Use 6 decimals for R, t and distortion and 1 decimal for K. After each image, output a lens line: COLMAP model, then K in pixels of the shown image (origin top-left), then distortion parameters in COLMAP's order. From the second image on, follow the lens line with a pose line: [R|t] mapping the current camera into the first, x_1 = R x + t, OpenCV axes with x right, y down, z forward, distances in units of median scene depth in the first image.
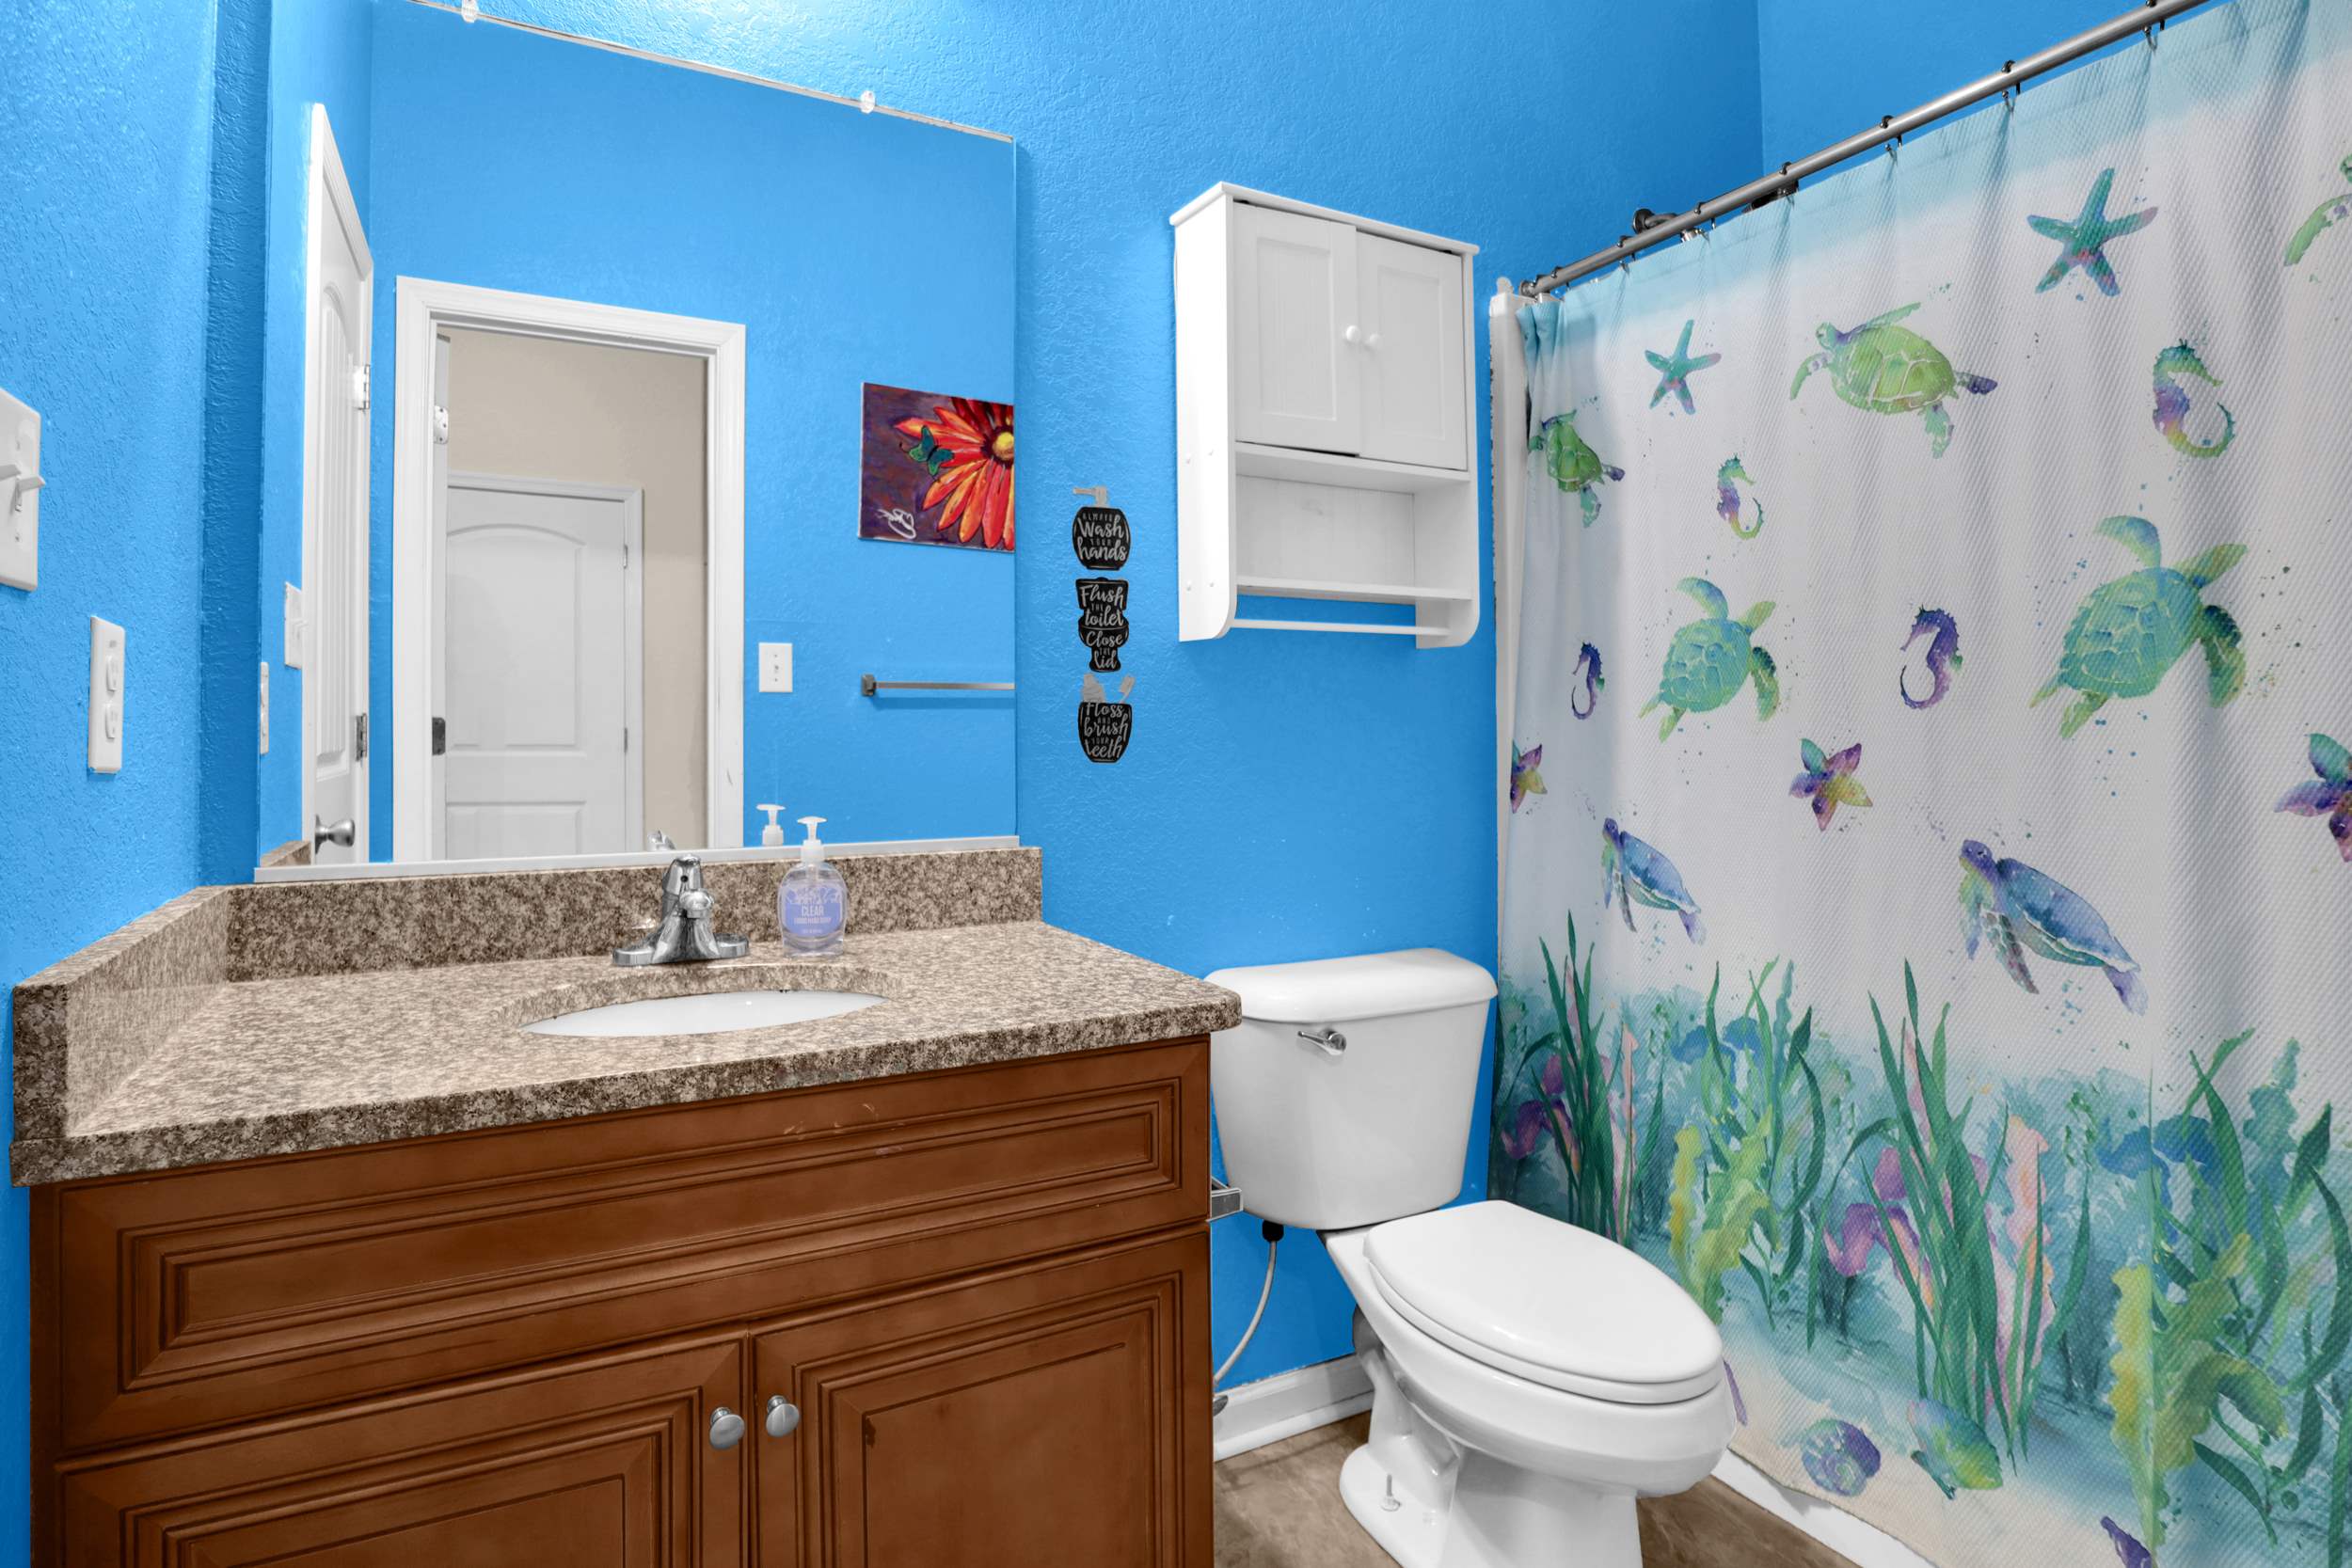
lens RADIAL K [[1224.2, 0, 1178.7], [0, 1224.2, 693.9], [0, 0, 1]] dist [-0.033401, 0.001355]
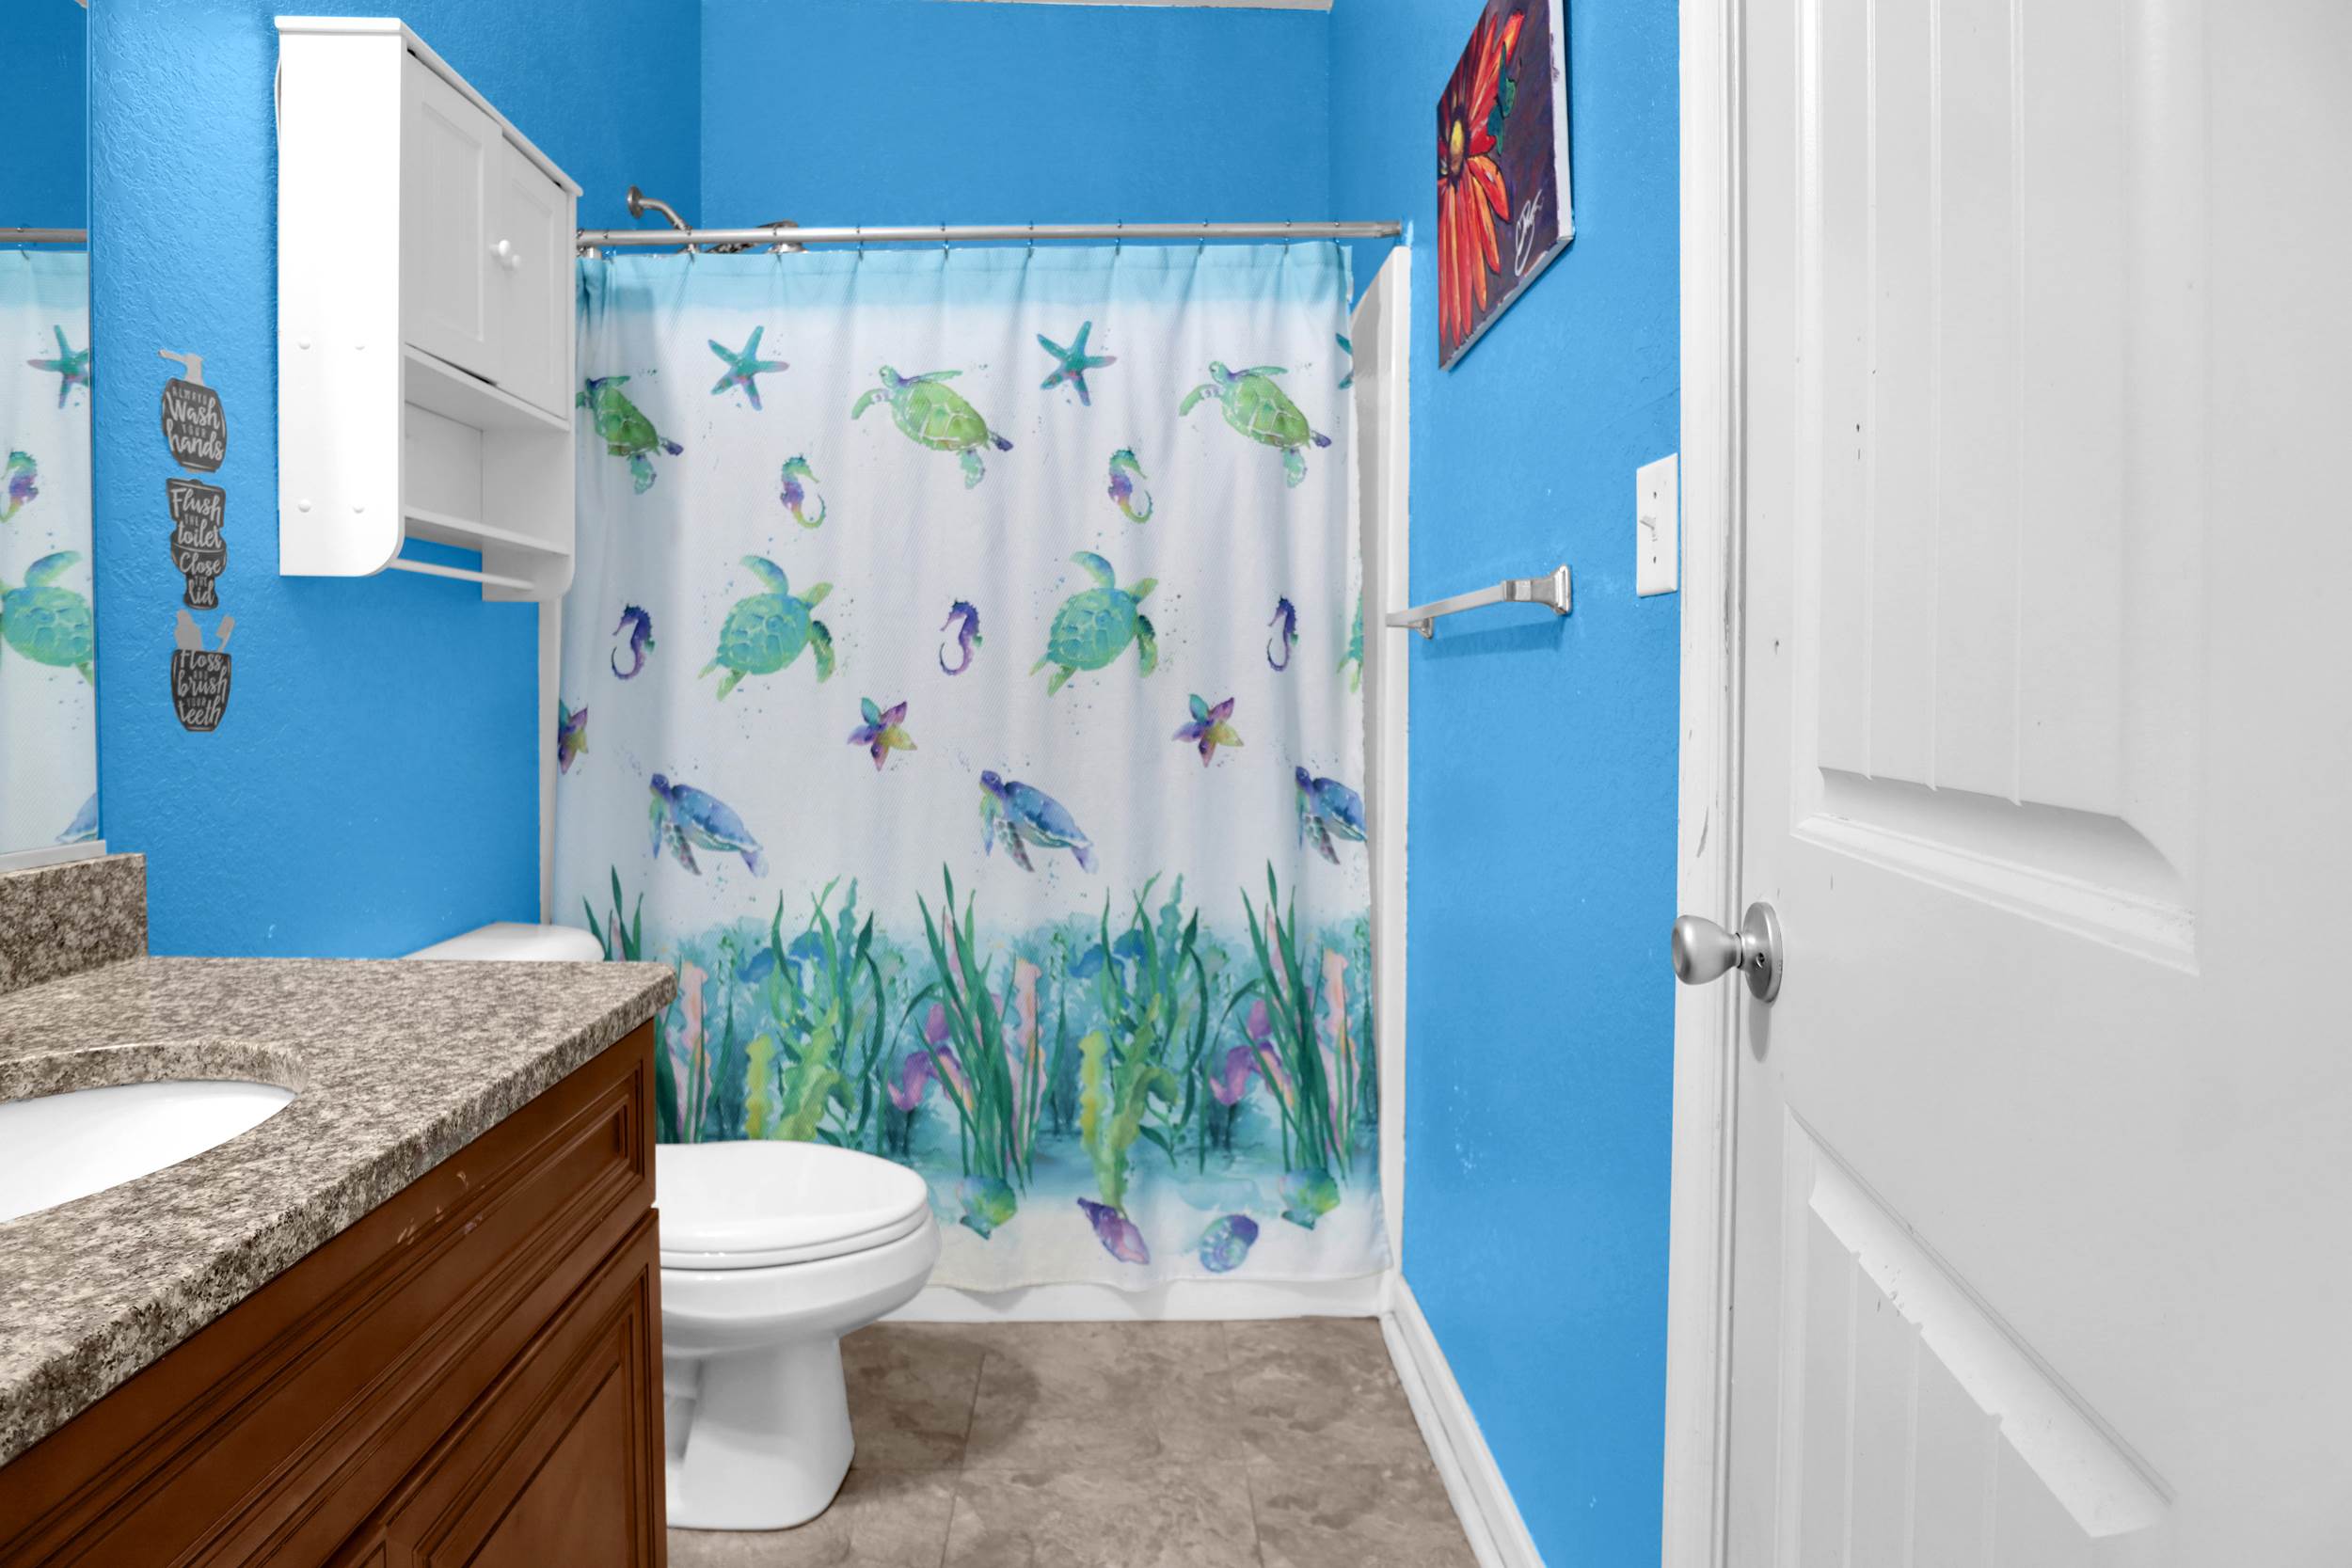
lens RADIAL K [[1228.5, 0, 1134.6], [0, 1228.5, 696.5], [0, 0, 1]] dist [-0.068444, 0.022424]
pose [[0.458268, -0.001510, 0.888813, -0.477289], [-0.029033, 0.999440, 0.016667, 0.007131], [-0.888340, -0.033442, 0.457967, 0.186268]]
